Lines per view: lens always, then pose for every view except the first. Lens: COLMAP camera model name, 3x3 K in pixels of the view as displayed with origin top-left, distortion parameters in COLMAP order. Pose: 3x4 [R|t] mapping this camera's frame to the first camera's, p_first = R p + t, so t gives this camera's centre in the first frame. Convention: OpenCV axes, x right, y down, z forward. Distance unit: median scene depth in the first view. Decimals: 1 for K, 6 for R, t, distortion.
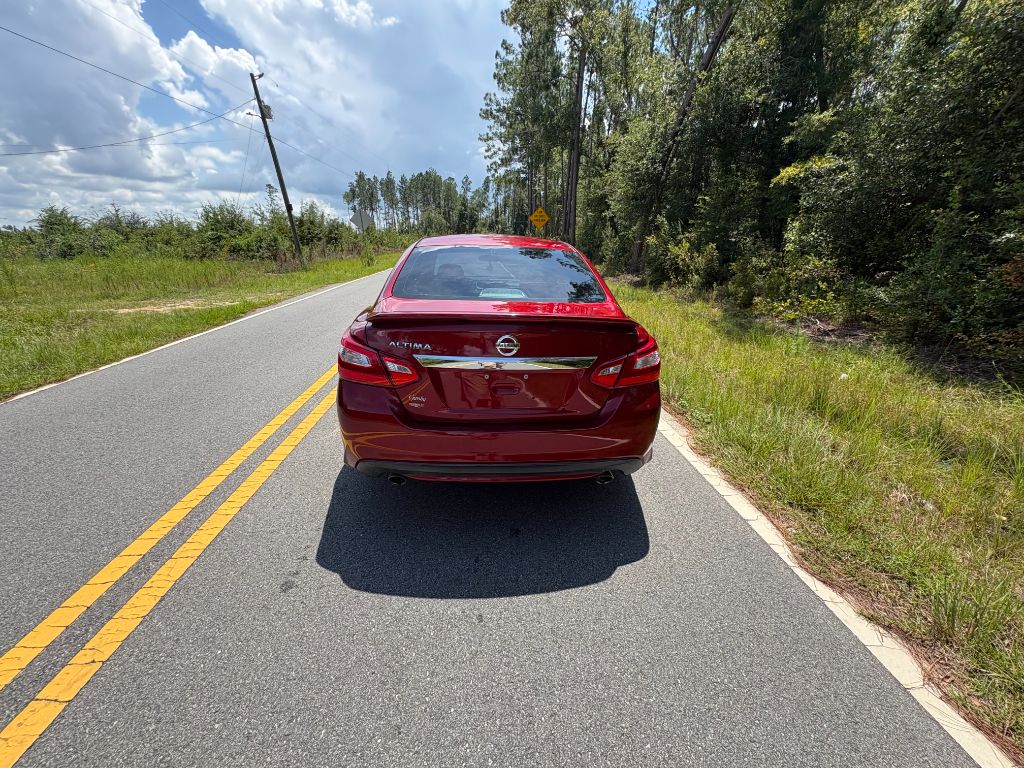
lens RADIAL K [[408.1, 0, 512.0], [0, 408.1, 384.8], [0, 0, 1]] dist [0.001753, -0.000460]
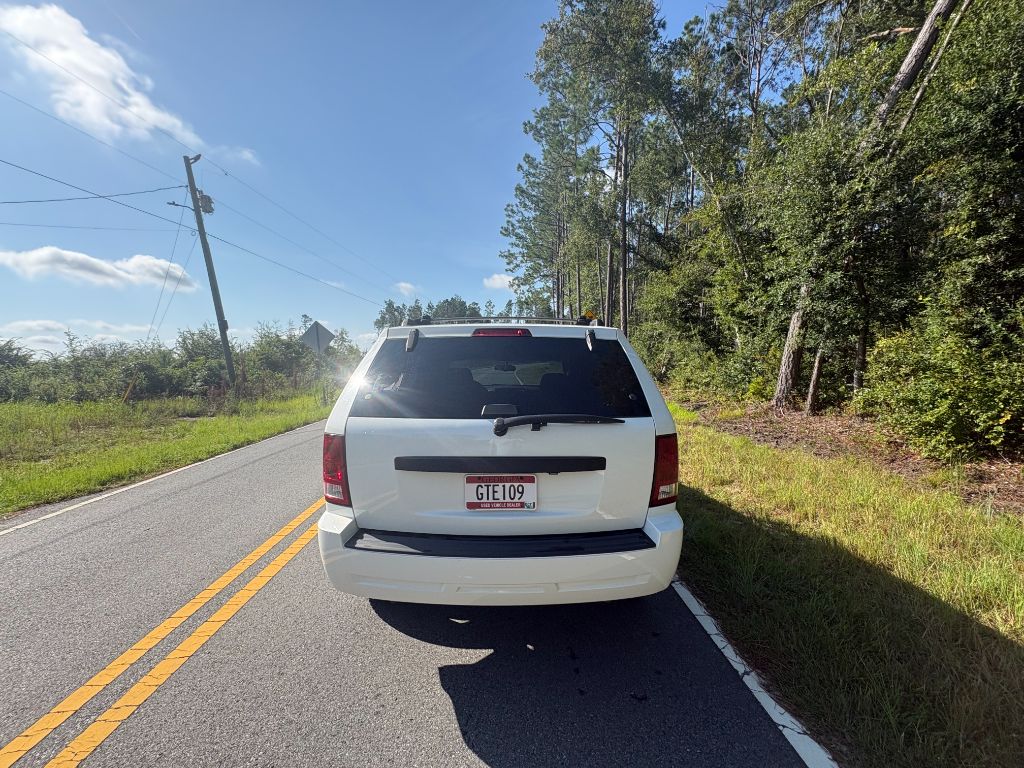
lens RADIAL K [[409.8, 0, 504.5], [0, 409.8, 380.7], [0, 0, 1]] dist [0.002064, 0.000316]
pose [[0.997130, -0.021152, -0.072689, -0.009584], [-0.000119, 0.959734, -0.280911, -0.073158], [0.075704, 0.280113, 0.956977, 0.195905]]
